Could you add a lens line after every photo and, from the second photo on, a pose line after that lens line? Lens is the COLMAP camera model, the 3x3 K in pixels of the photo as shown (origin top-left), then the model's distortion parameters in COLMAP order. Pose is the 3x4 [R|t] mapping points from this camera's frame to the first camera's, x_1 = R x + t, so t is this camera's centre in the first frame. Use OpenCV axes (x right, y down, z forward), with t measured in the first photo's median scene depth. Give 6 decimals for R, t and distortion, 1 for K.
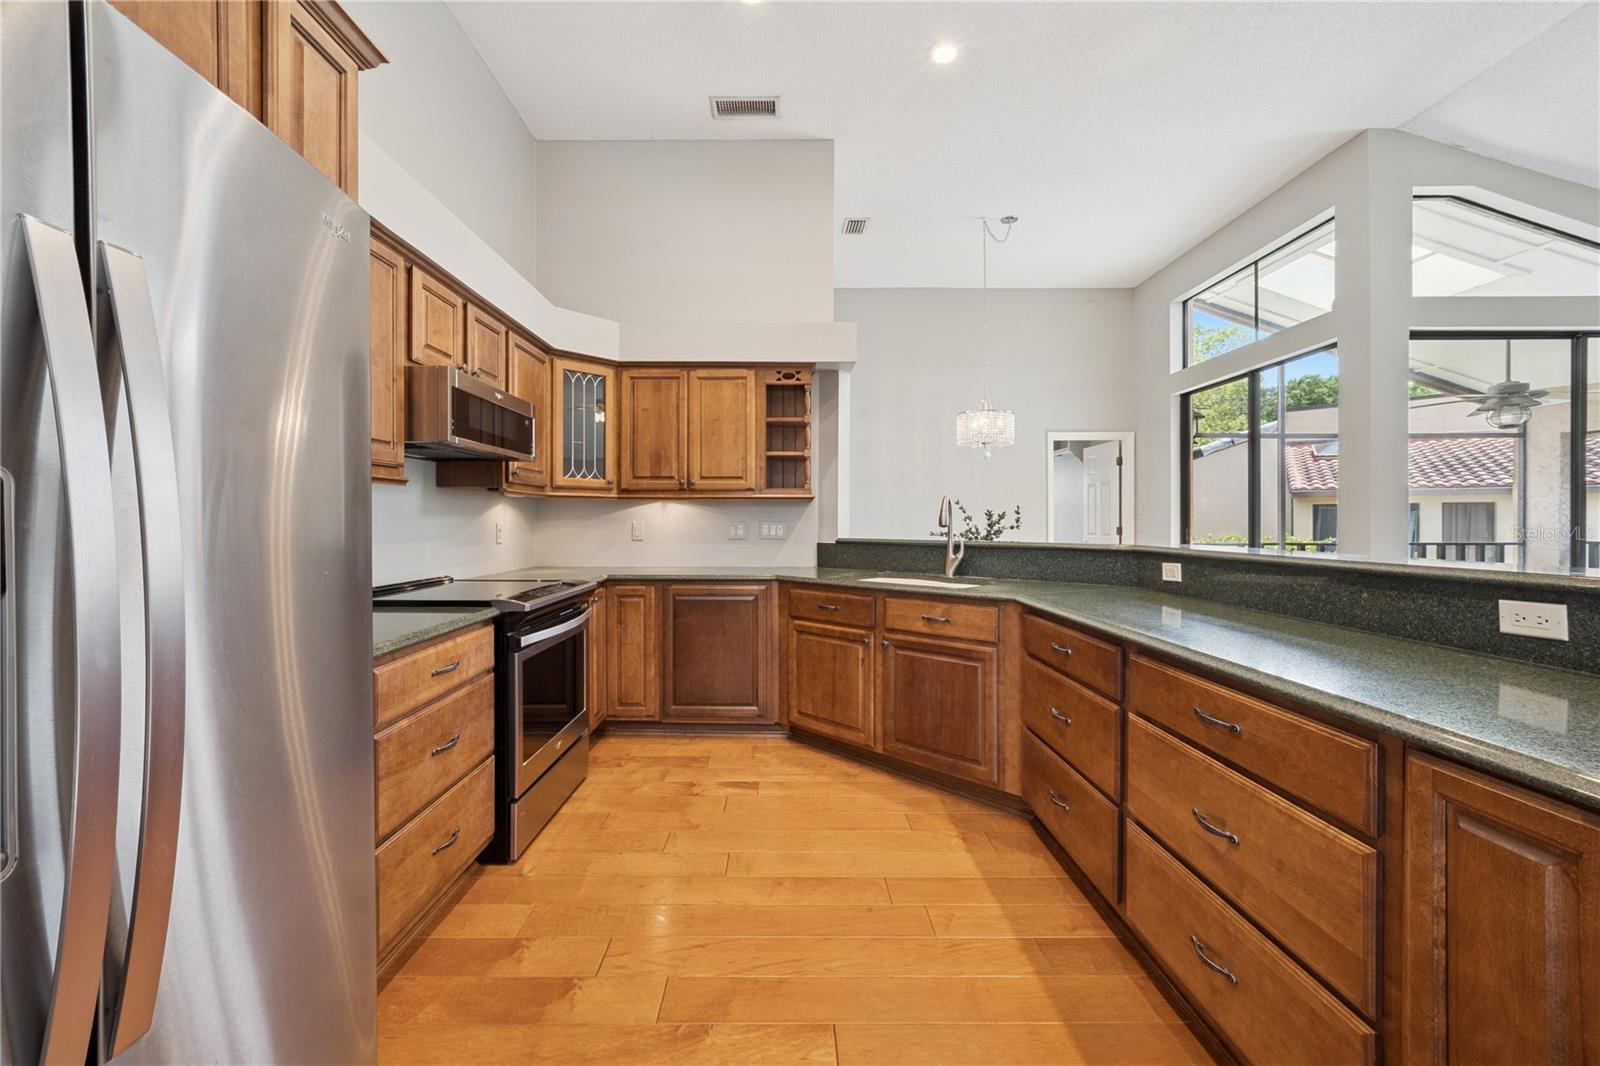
lens RADIAL K [[643.1, 0, 792.7], [0, 643.1, 524.5], [0, 0, 1]] dist [-0.002353, 0.000729]
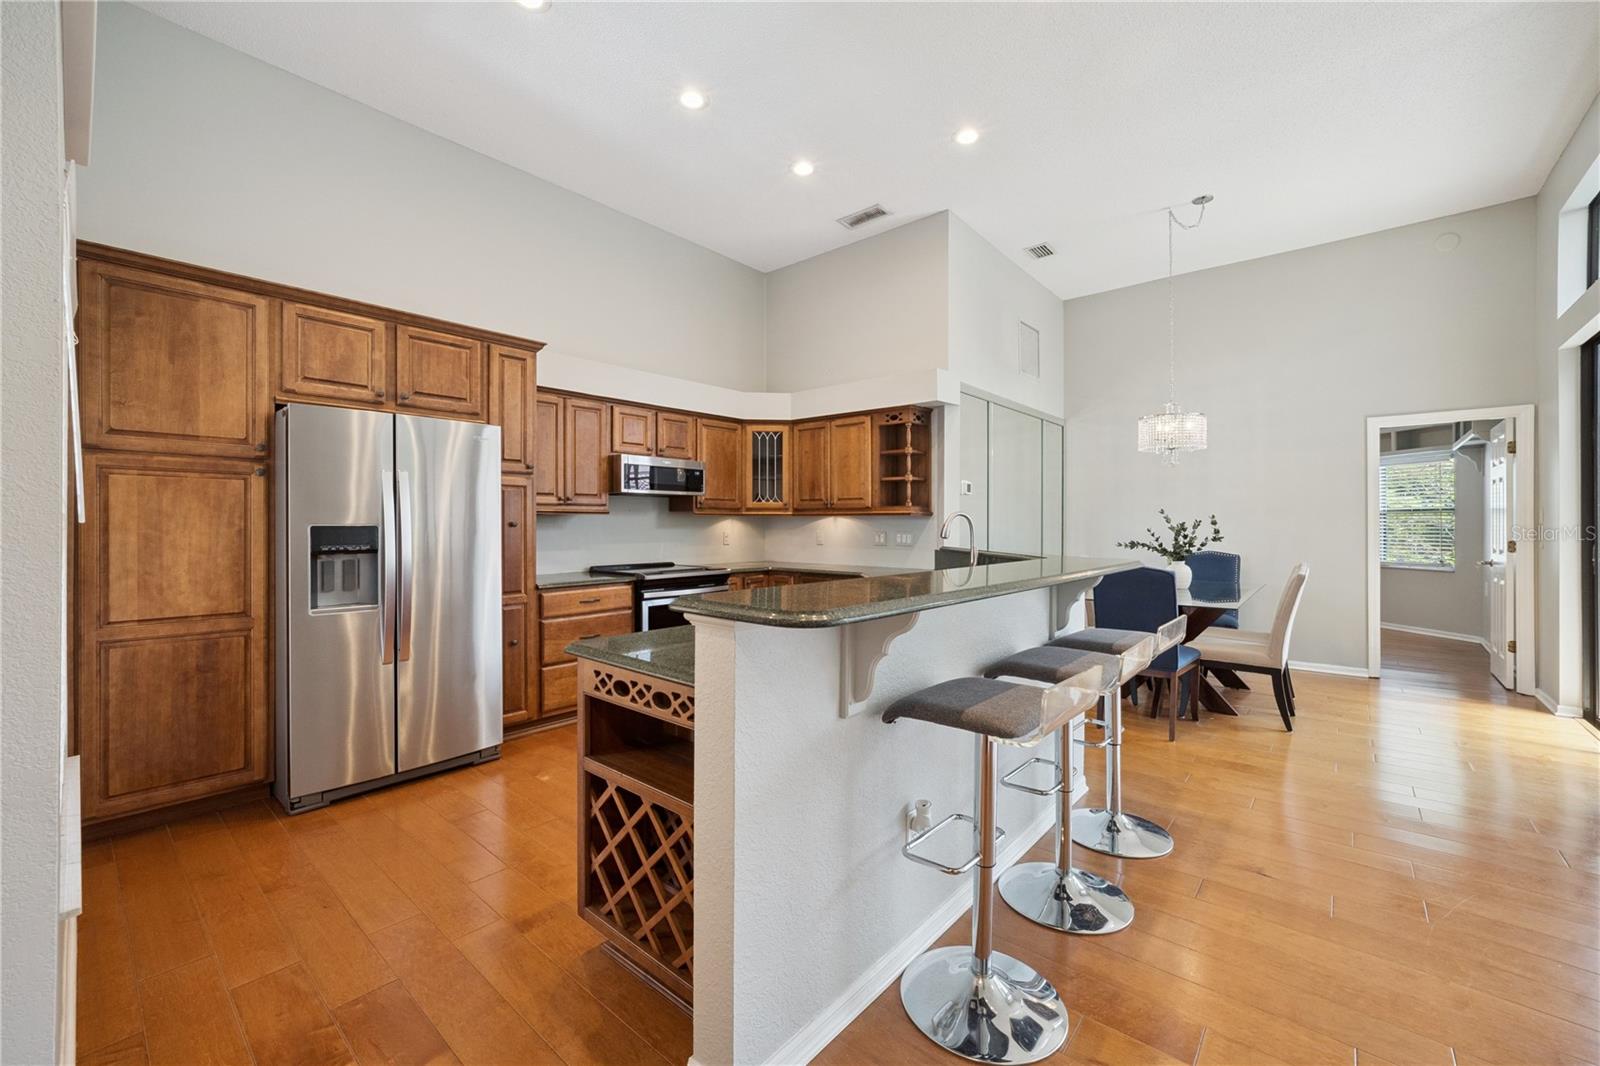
lens RADIAL K [[643.1, 0, 792.7], [0, 643.1, 524.5], [0, 0, 1]] dist [-0.002353, 0.000729]
pose [[0.751968, 0.002080, -0.659196, 0.679635], [-0.004467, 0.999988, -0.001941, -0.015719], [0.659185, 0.004404, 0.751968, -0.087089]]
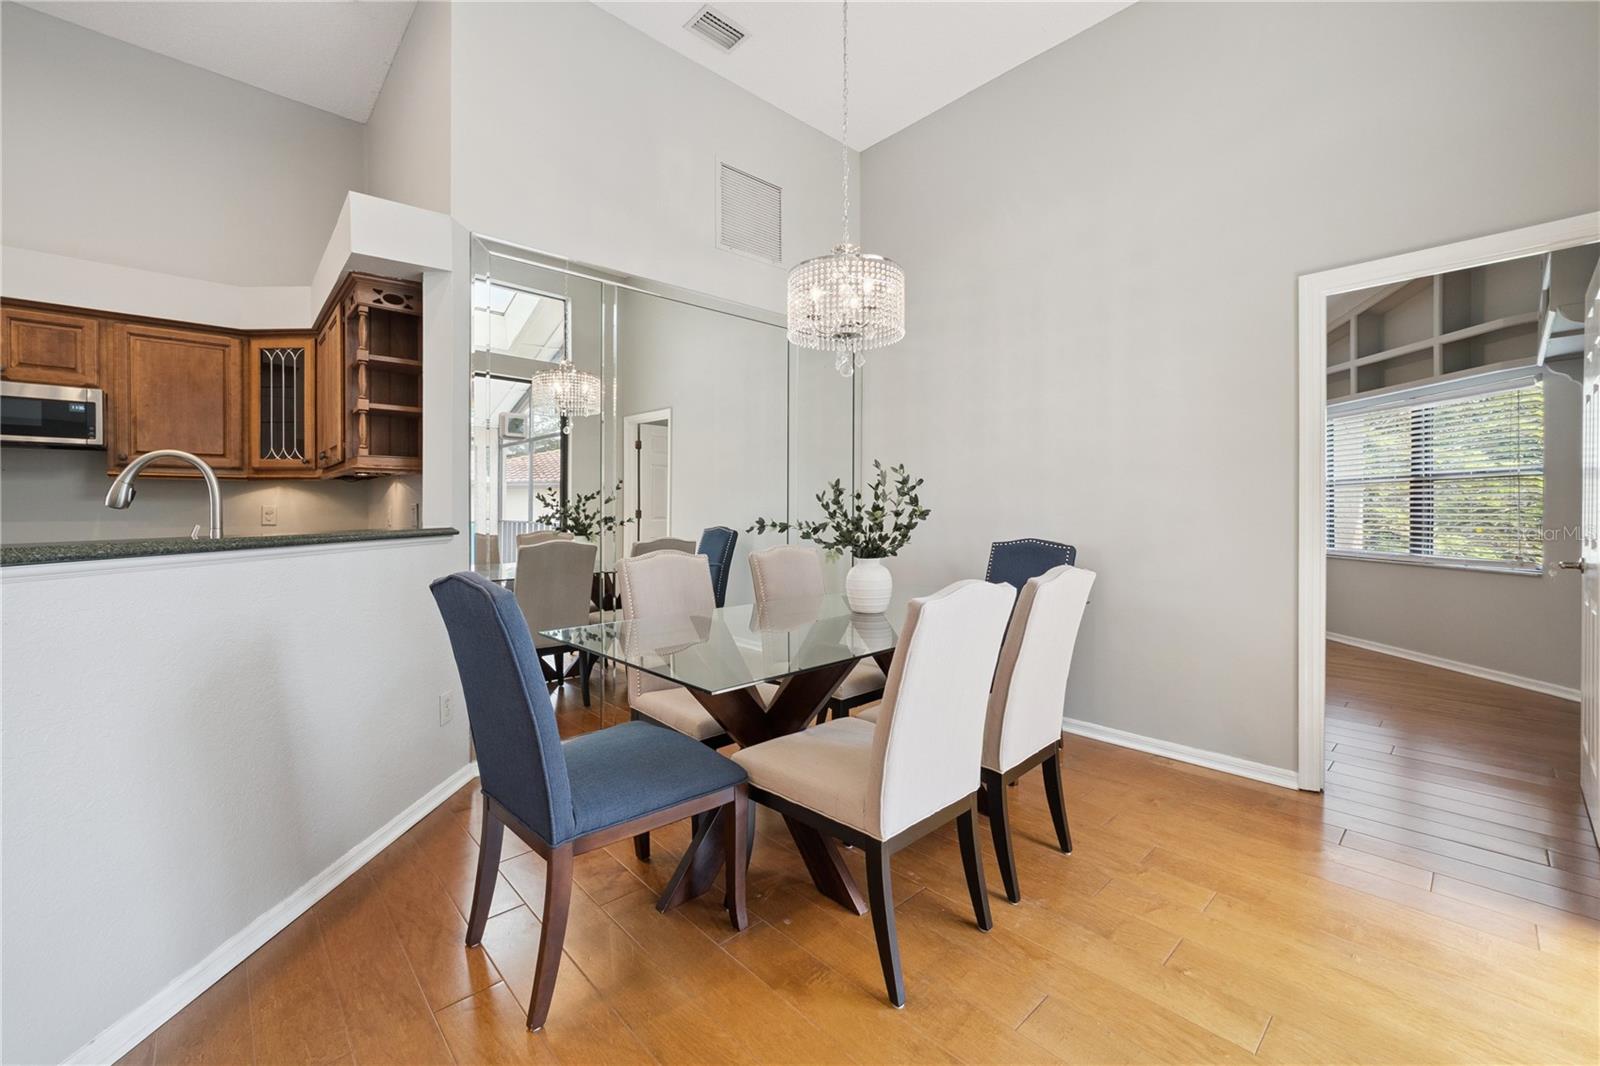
lens RADIAL K [[641.5, 0, 787.5], [0, 641.5, 512.1], [0, 0, 1]] dist [-0.000284, 0.000115]
pose [[0.666006, 0.003348, -0.745939, 0.848524], [-0.003947, 0.999992, 0.000964, 0.003424], [0.745936, 0.002302, 0.666014, 0.882402]]
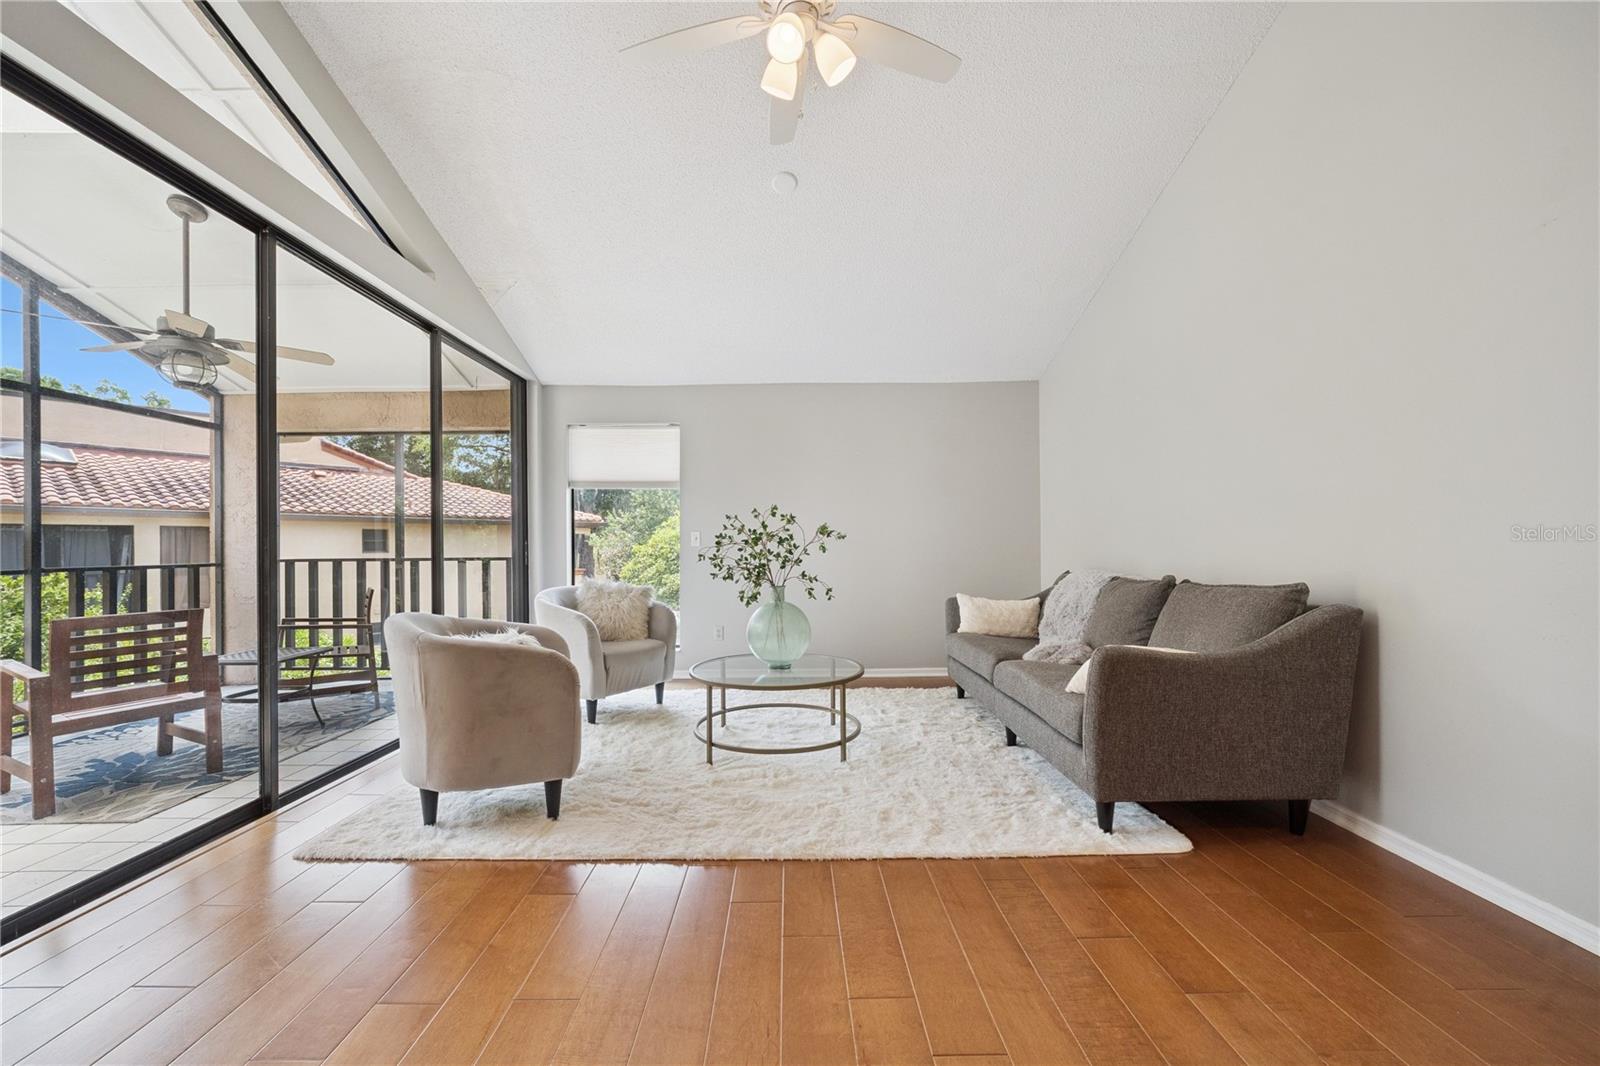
lens RADIAL K [[626.4, 0, 783.7], [0, 626.4, 543.2], [0, 0, 1]] dist [-0.007760, 0.000717]
pose [[0.009134, 0.004881, 0.999946, 0.658982], [0.014150, 0.999887, -0.005010, 0.031509], [-0.999858, 0.014195, 0.009064, 0.522383]]
